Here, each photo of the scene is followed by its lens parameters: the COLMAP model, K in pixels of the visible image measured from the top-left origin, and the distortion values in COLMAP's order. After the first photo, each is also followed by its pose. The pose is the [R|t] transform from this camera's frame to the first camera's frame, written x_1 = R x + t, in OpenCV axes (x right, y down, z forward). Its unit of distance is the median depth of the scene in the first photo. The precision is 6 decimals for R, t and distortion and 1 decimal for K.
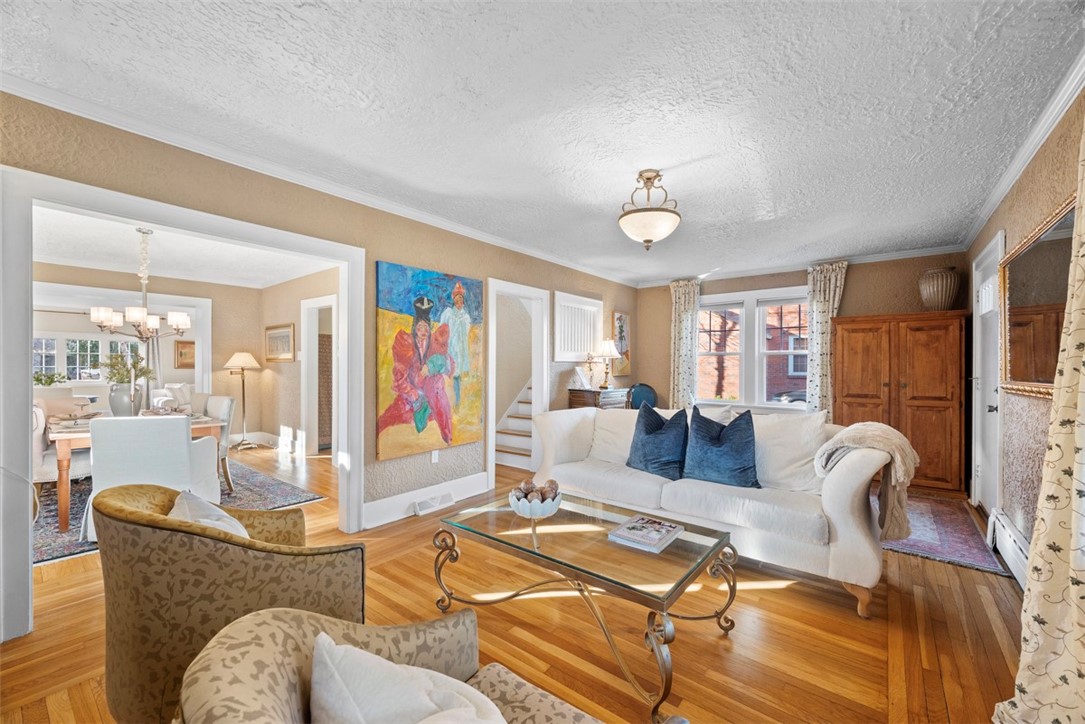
lens RADIAL K [[430.3, 0, 544.6], [0, 430.3, 365.2], [0, 0, 1]] dist [-0.000096, 0.000046]
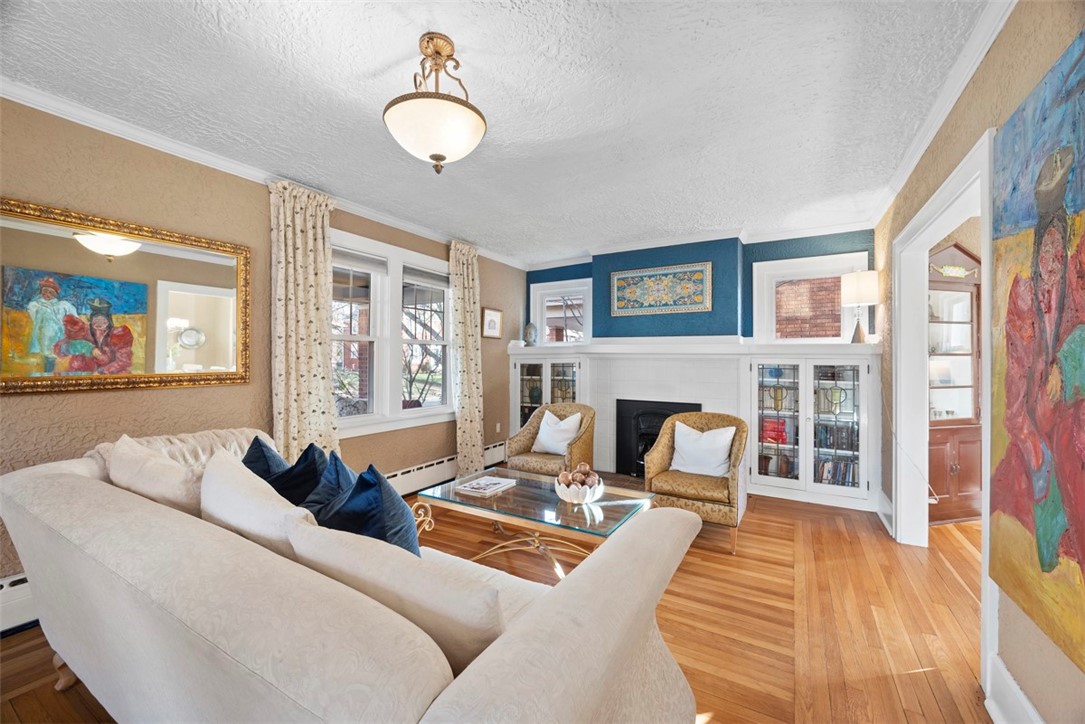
lens RADIAL K [[436.3, 0, 539.9], [0, 436.3, 357.5], [0, 0, 1]] dist [0.000187, 0.000022]
pose [[-0.991190, -0.010084, -0.132062, 0.135101], [-0.009067, 0.999924, -0.008300, -0.000759], [0.132136, -0.007030, -0.991207, 1.257033]]
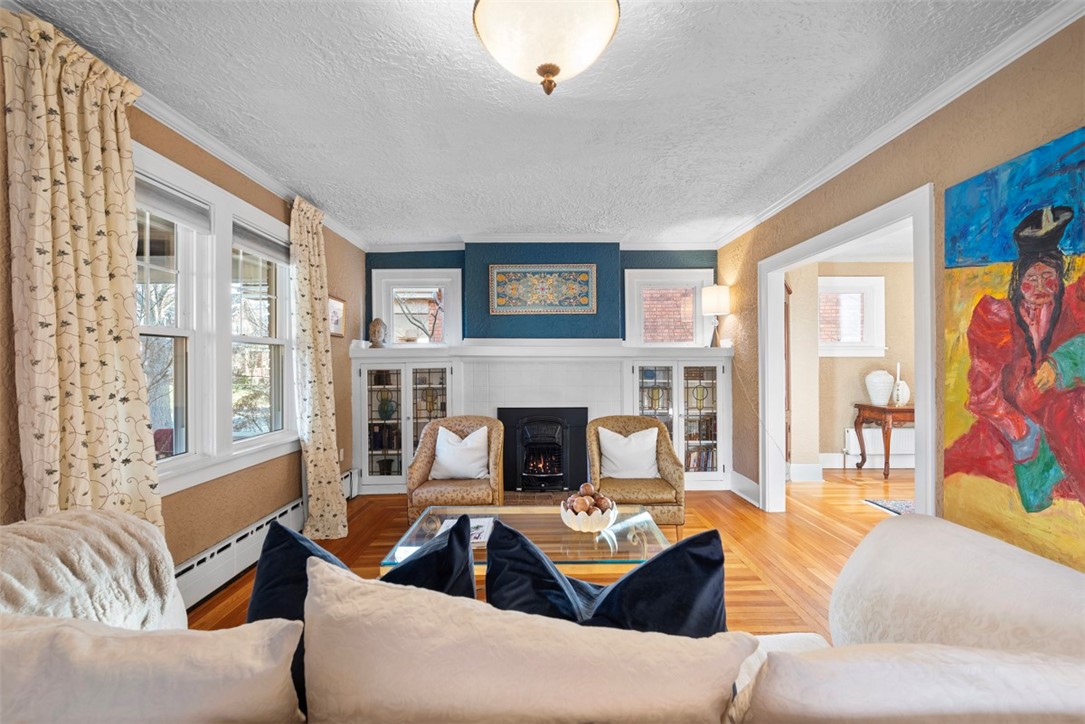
lens RADIAL K [[464.5, 0, 547.4], [0, 464.5, 364.7], [0, 0, 1]] dist [-0.001564, -0.000103]
pose [[-0.777508, 0.000586, -0.628873, 0.406462], [0.003507, 0.999988, -0.003404, 0.000796], [0.628863, -0.004852, -0.777501, 1.041054]]
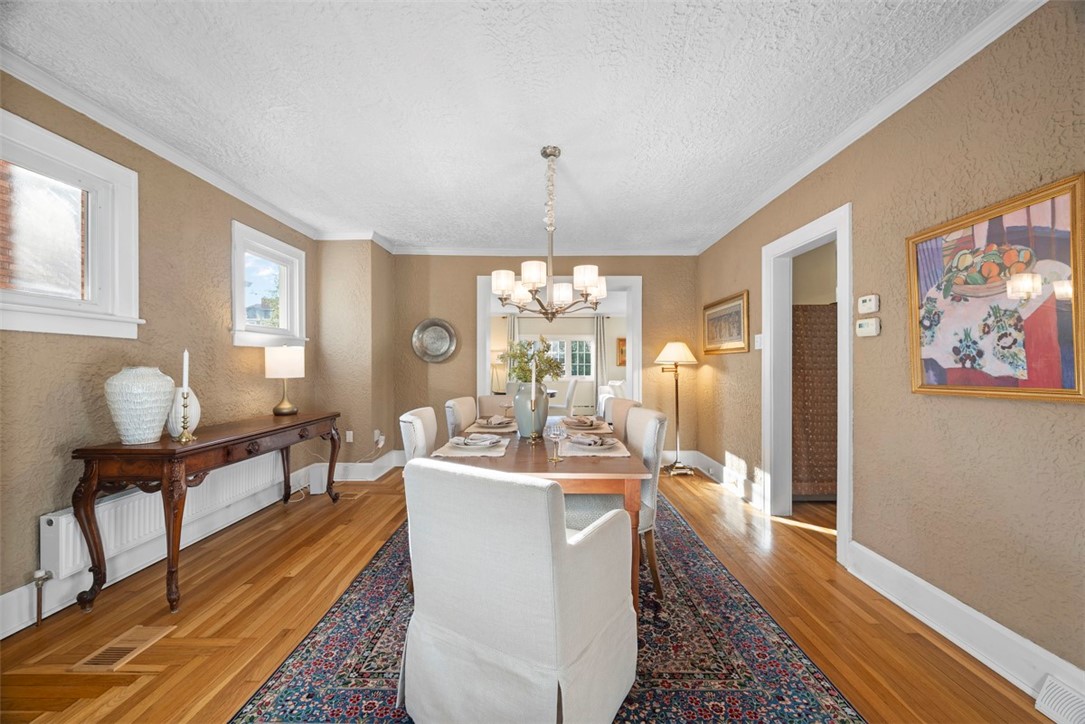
lens RADIAL K [[430.3, 0, 544.6], [0, 430.3, 365.2], [0, 0, 1]] dist [-0.000096, 0.000046]
pose [[0.618823, 0.000234, -0.785530, -0.460492], [0.000796, 0.999999, 0.000926, 0.014880], [0.785530, -0.001198, 0.618822, 0.645371]]
